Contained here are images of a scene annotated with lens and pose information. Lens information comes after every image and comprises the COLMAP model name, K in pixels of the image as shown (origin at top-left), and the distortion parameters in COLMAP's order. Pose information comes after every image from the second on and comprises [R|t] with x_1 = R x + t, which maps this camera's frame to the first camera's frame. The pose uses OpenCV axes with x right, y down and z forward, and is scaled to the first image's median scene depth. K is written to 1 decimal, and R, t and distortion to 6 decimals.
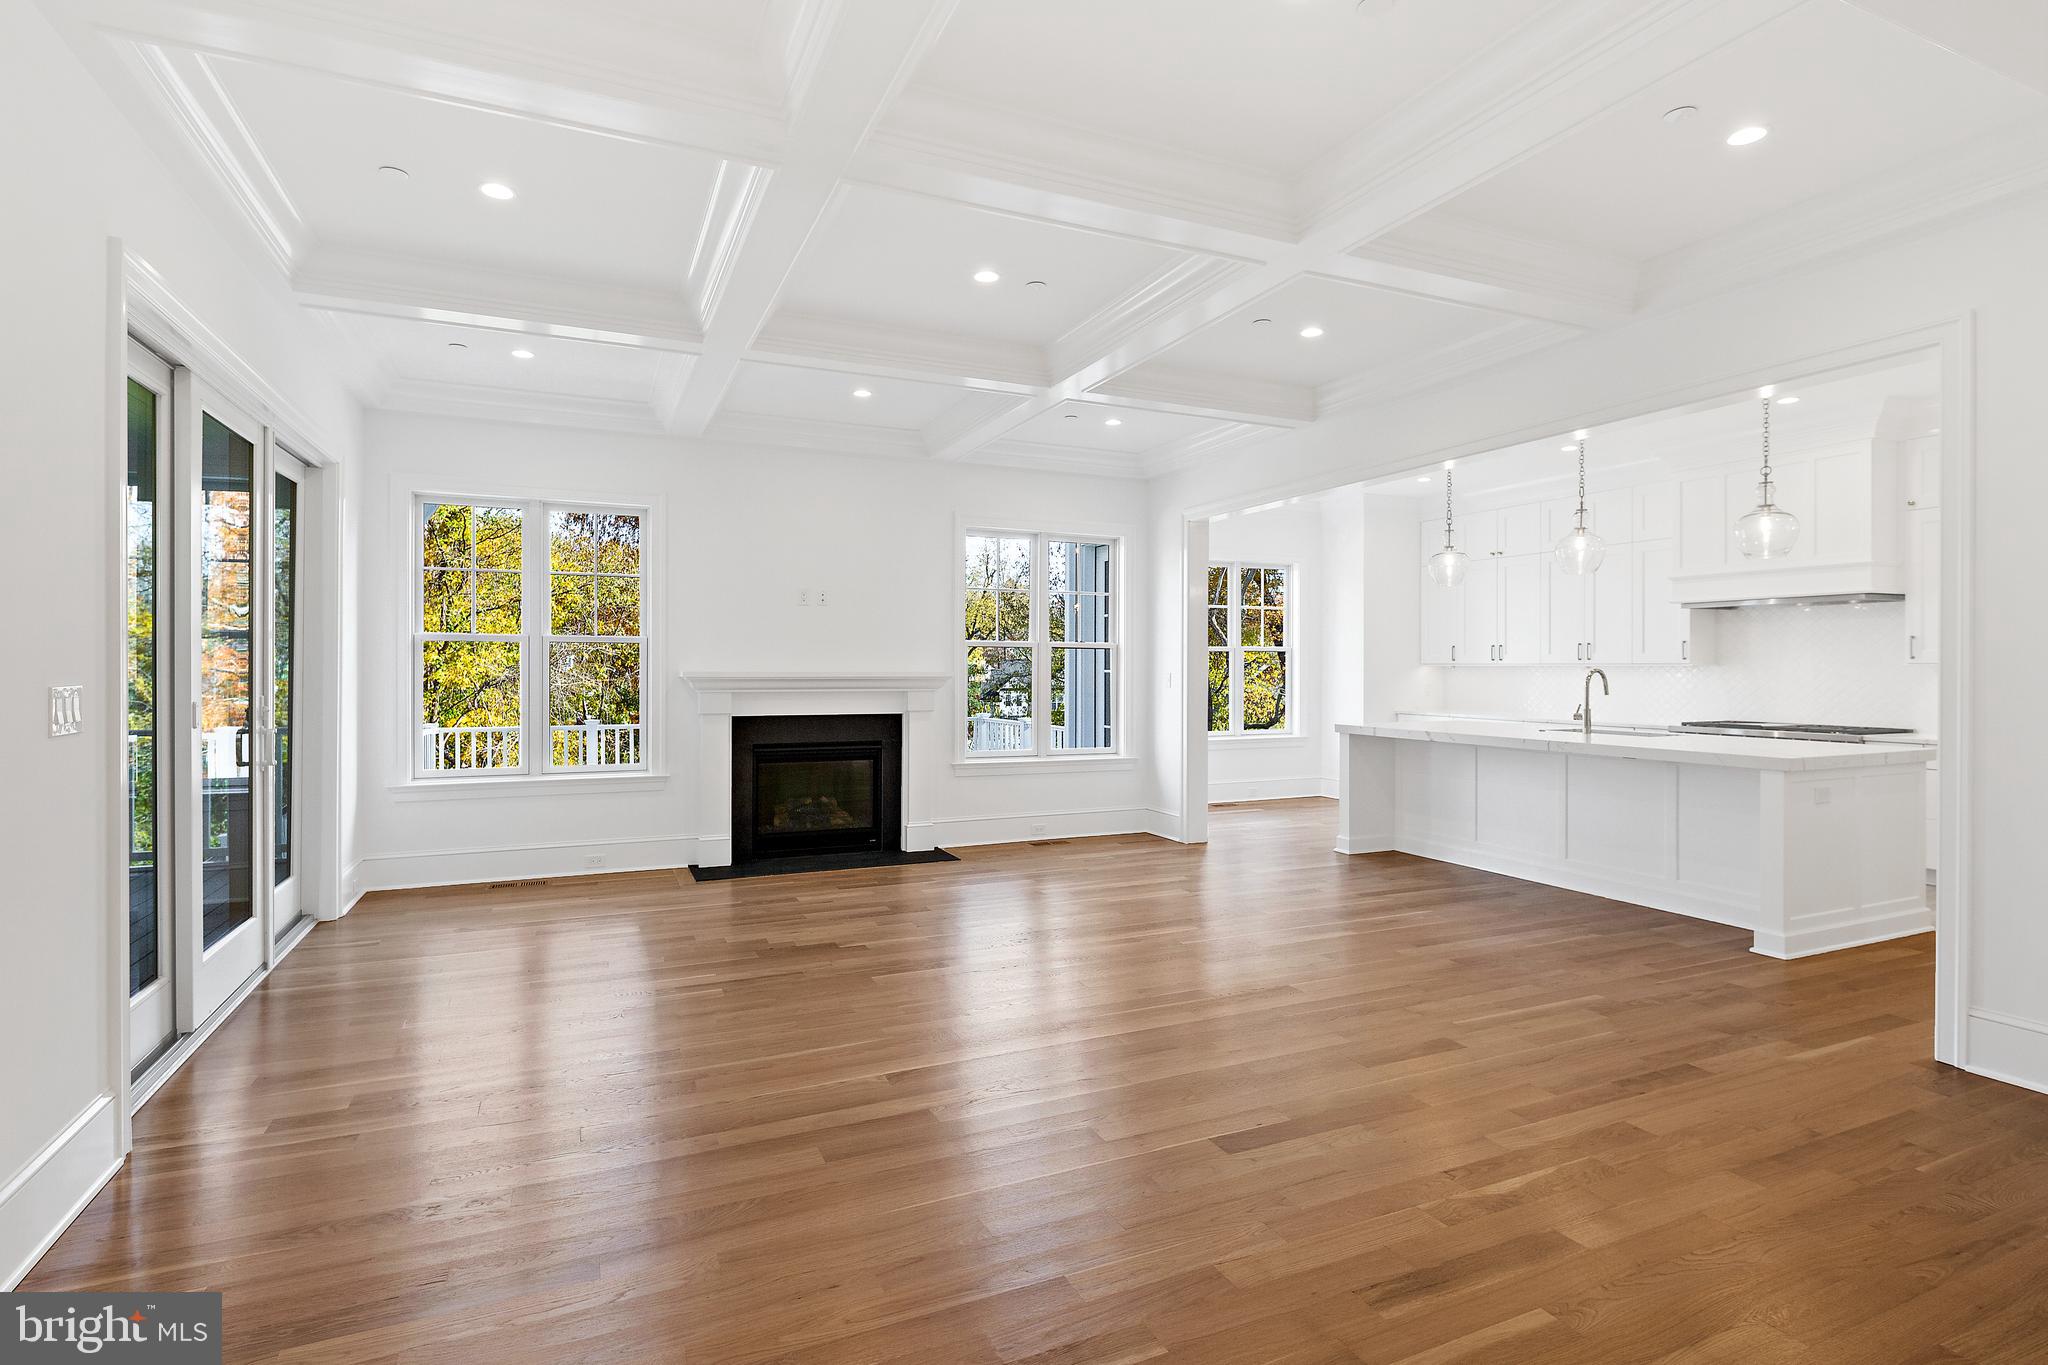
lens RADIAL K [[994.6, 0, 1024.0], [0, 994.6, 682.5], [0, 0, 1]] dist [0.002175, 0.000143]
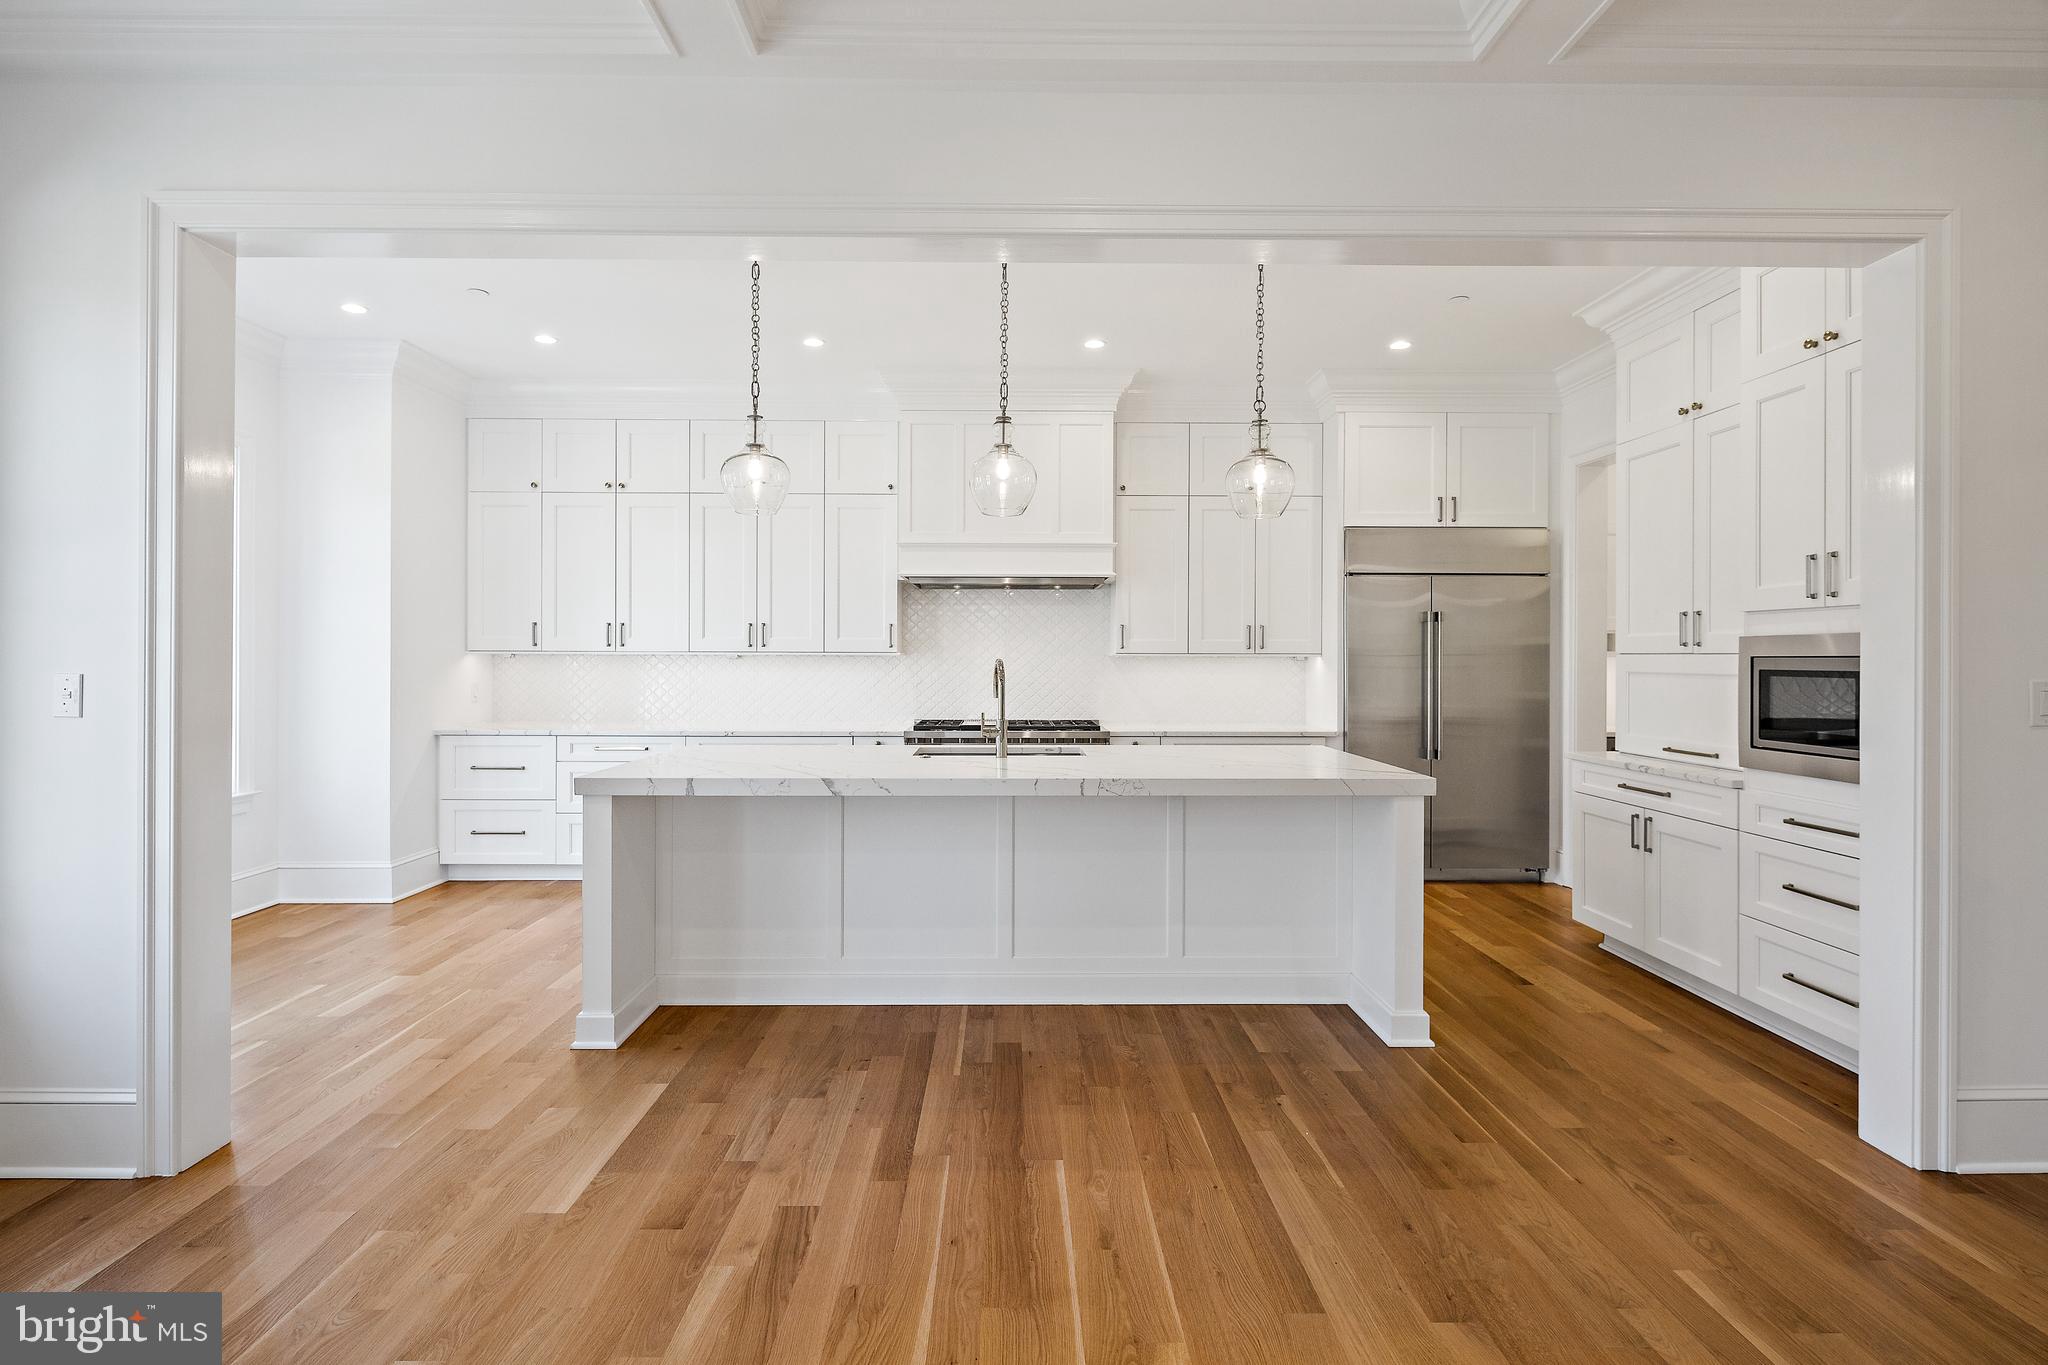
lens RADIAL K [[1005.5, 0, 1033.6], [0, 1005.5, 656.3], [0, 0, 1]] dist [0.005470, -0.000090]
pose [[0.404138, 0.000635, 0.914698, -0.037687], [0.012398, 0.999904, -0.006172, -0.010830], [-0.914614, 0.013835, 0.404092, 0.667823]]
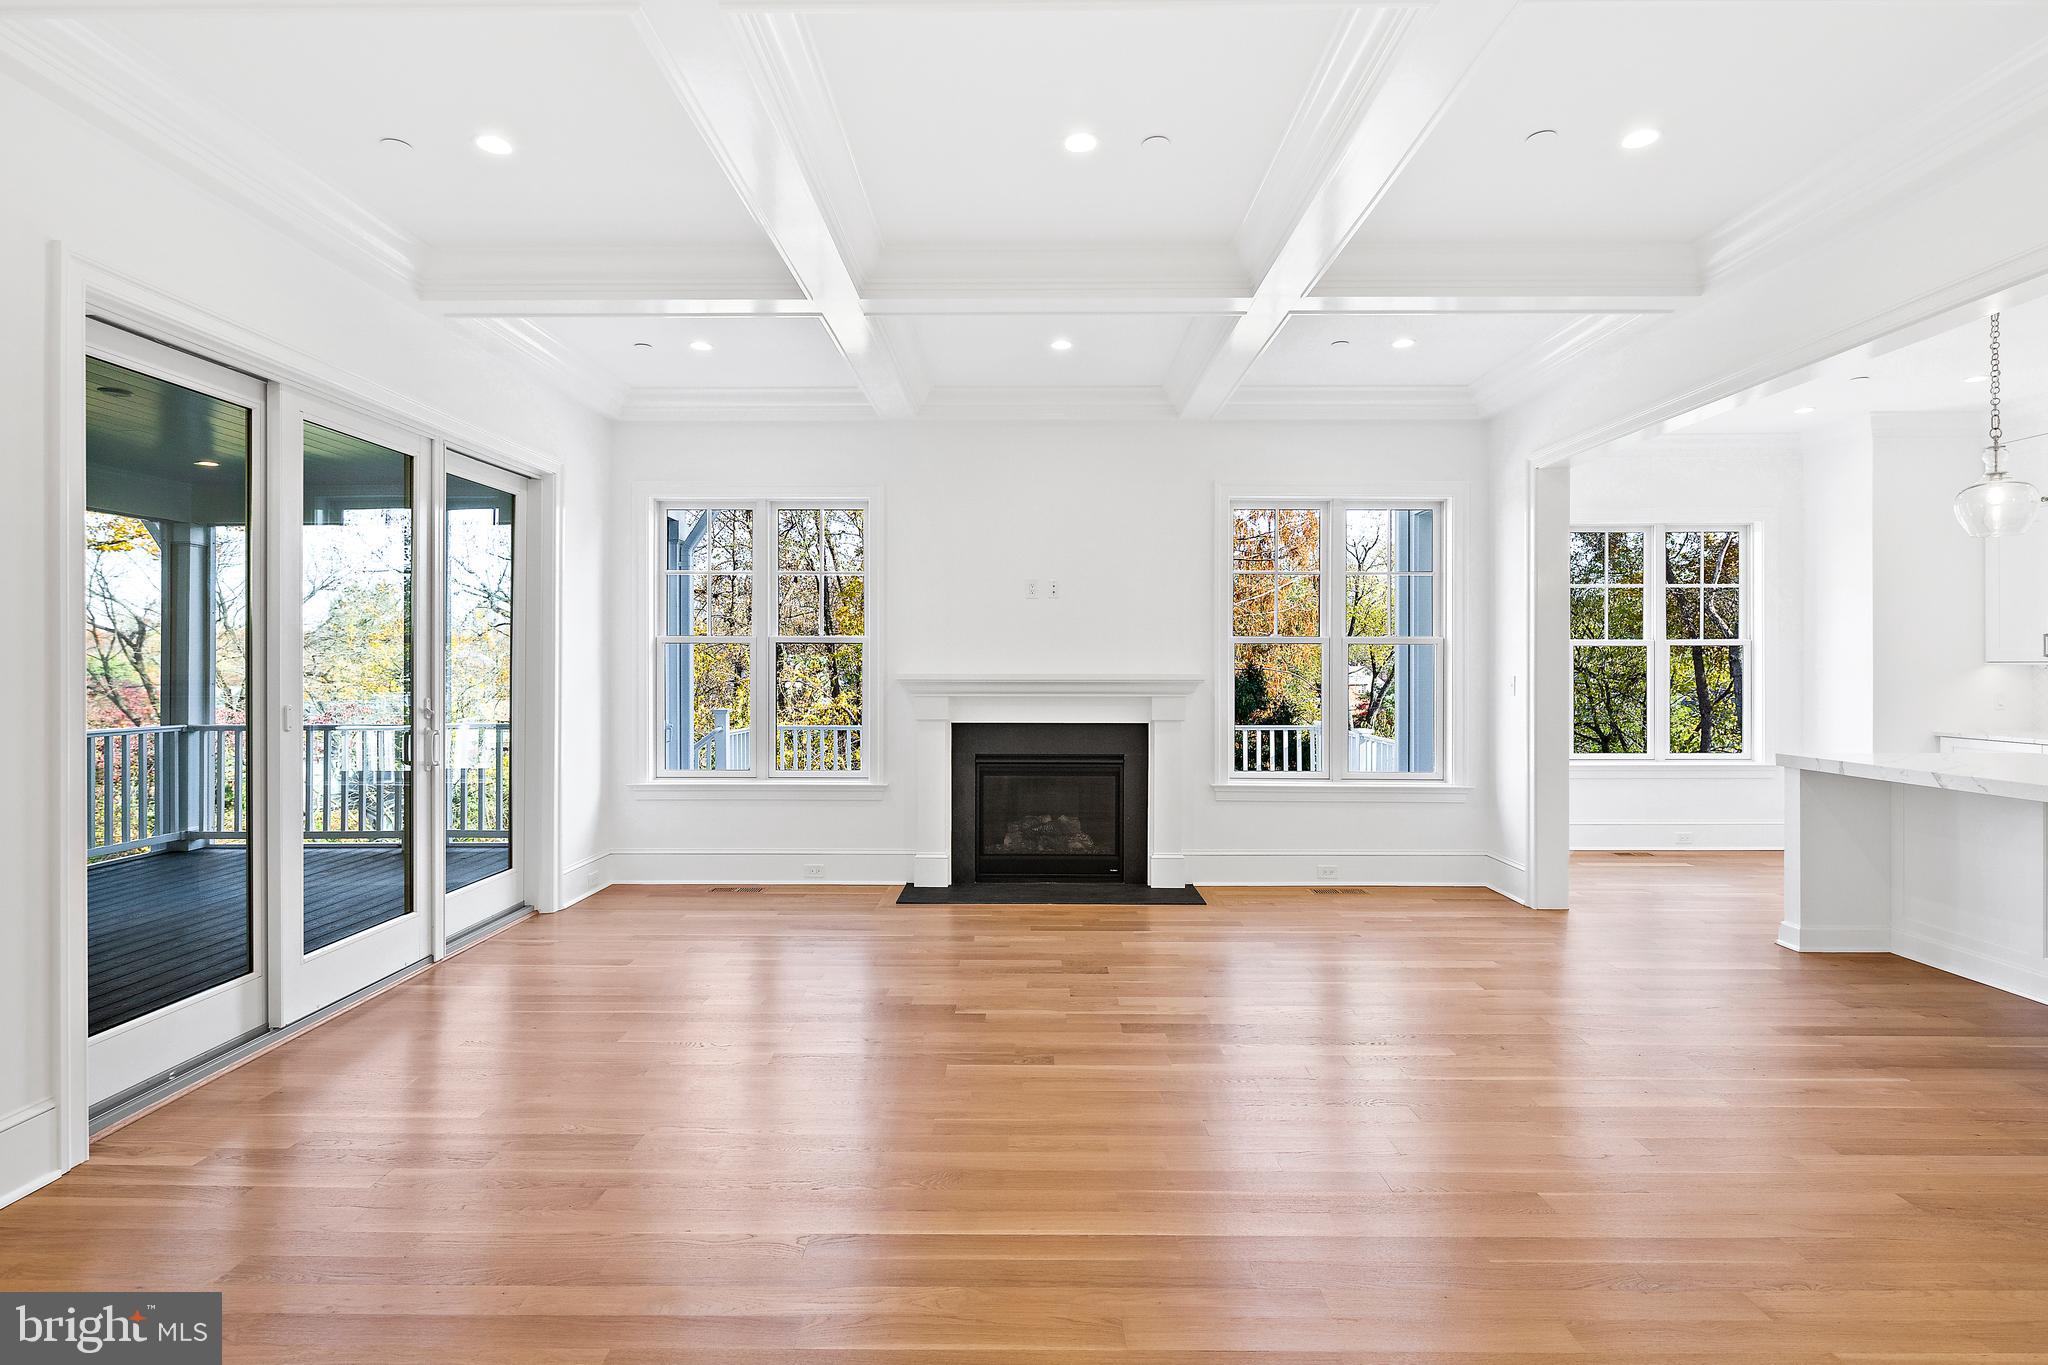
lens RADIAL K [[1002.4, 0, 1022.8], [0, 1002.4, 672.3], [0, 0, 1]] dist [-0.002207, -0.000584]
pose [[0.907478, 0.001126, -0.420099, 0.148862], [-0.004961, 0.999955, -0.008037, -0.004916], [0.420071, 0.009377, 0.907443, 0.195029]]
